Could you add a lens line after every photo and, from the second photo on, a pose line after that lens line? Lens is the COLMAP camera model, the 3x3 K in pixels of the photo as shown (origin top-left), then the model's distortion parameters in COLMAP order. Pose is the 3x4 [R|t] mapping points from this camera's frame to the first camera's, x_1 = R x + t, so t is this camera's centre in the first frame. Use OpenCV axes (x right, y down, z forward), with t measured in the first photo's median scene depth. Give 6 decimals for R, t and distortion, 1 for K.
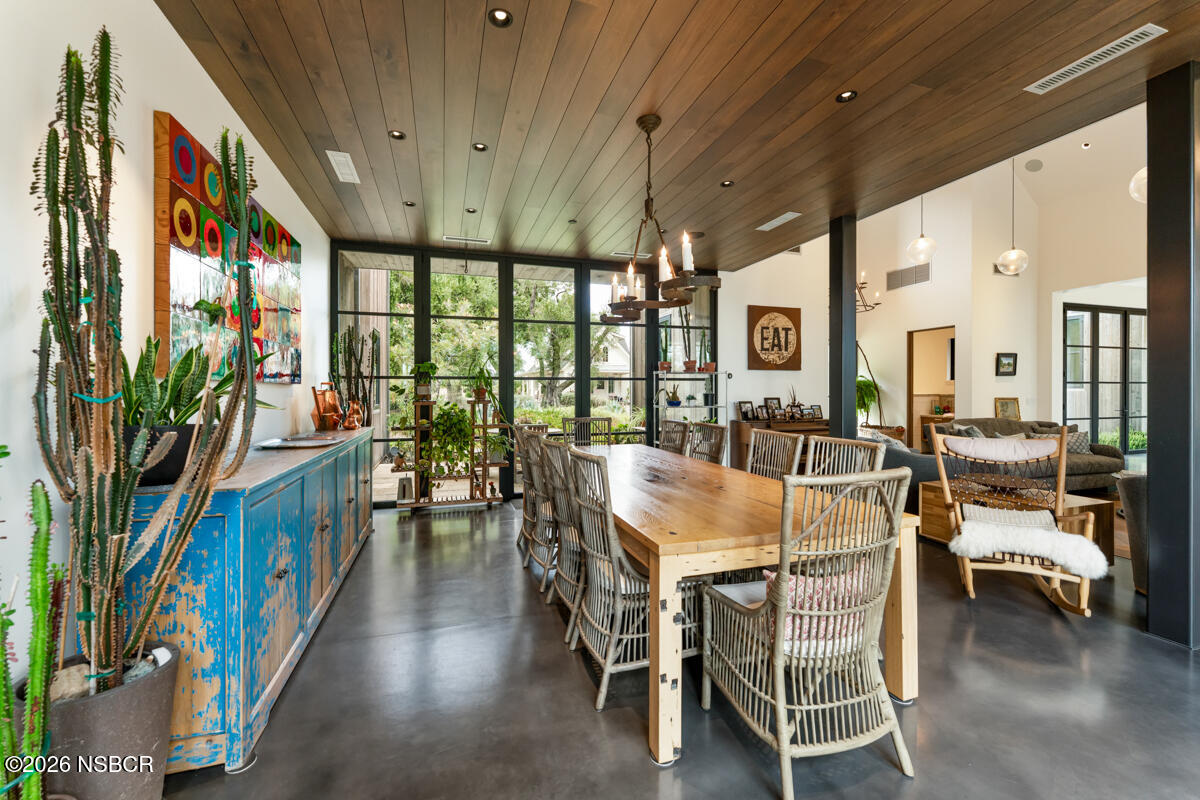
lens RADIAL K [[487.4, 0, 608.0], [0, 487.4, 393.8], [0, 0, 1]] dist [0.000185, -0.000009]
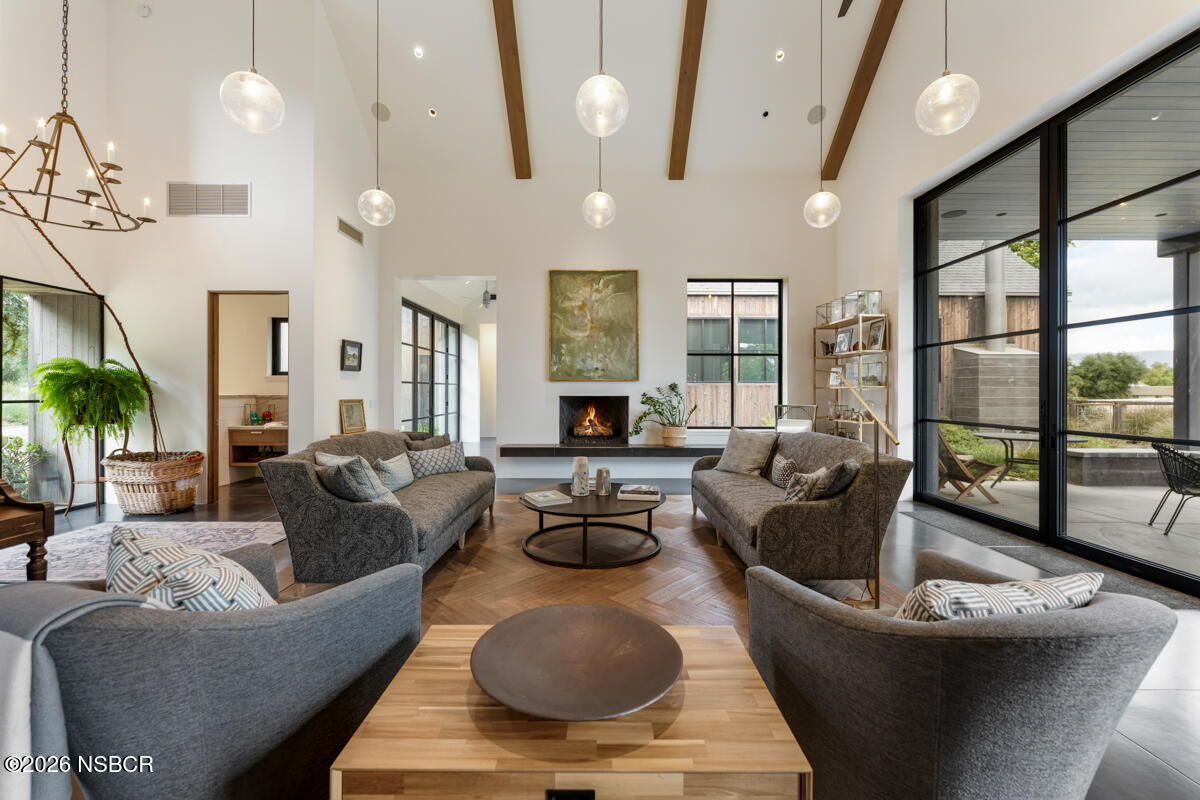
lens RADIAL K [[487.4, 0, 607.5], [0, 487.4, 393.4], [0, 0, 1]] dist [0.000185, -0.000009]
pose [[0.310983, 0.000528, 0.950415, 0.195843], [0.001535, 0.999998, -0.001058, -0.000213], [-0.950414, 0.001788, 0.310981, 0.344582]]
